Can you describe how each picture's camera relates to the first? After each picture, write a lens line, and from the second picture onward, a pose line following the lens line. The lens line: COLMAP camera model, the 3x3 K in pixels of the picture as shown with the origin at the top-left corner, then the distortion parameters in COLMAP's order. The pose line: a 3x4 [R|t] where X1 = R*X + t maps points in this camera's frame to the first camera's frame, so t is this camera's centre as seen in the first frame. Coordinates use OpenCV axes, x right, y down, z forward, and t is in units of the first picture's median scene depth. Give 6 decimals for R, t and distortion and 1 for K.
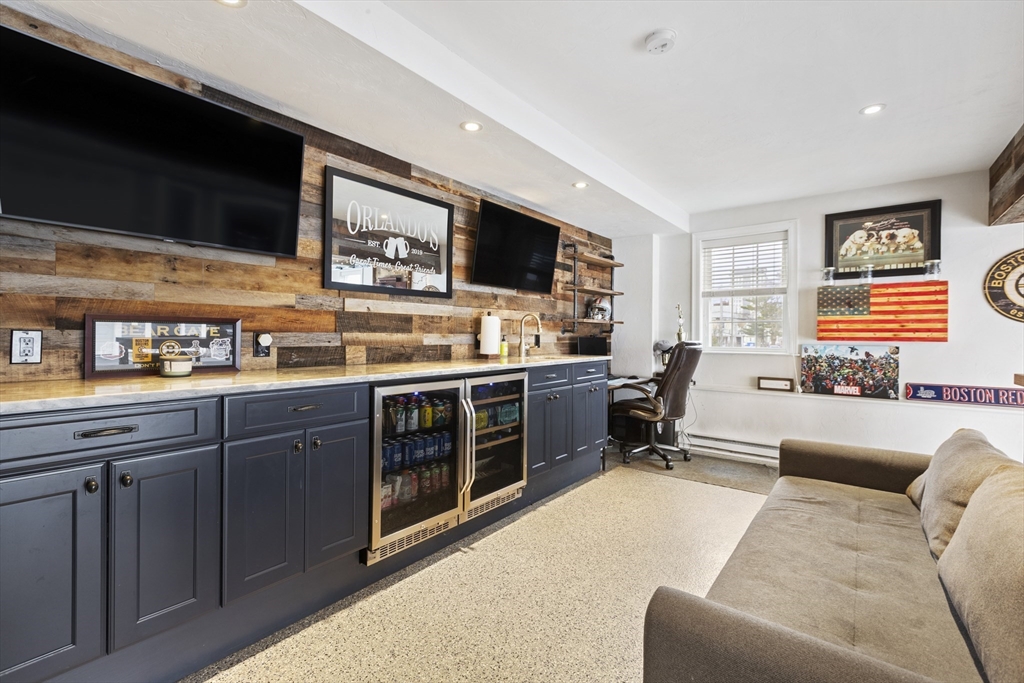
lens RADIAL K [[456.7, 0, 508.0], [0, 456.7, 338.7], [0, 0, 1]] dist [-0.001867, -0.000428]
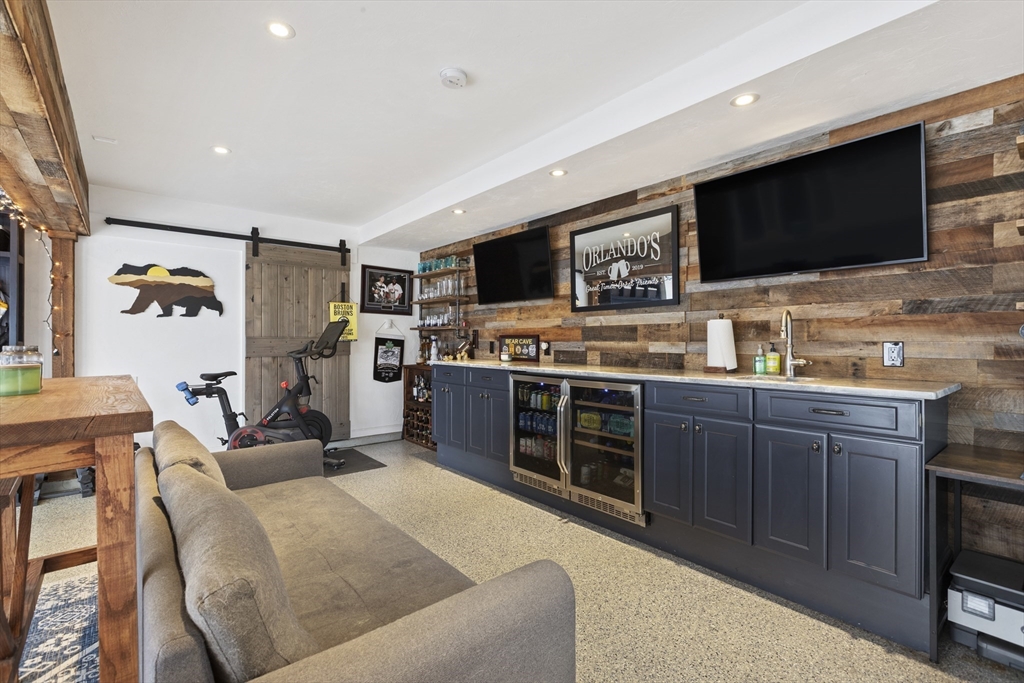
lens RADIAL K [[456.7, 0, 508.0], [0, 456.7, 338.7], [0, 0, 1]] dist [-0.001867, -0.000428]
pose [[-0.213308, -0.004615, -0.976974, 0.995259], [-0.001355, 0.999989, -0.004427, -0.014065], [0.976984, 0.000379, -0.213312, 0.981676]]
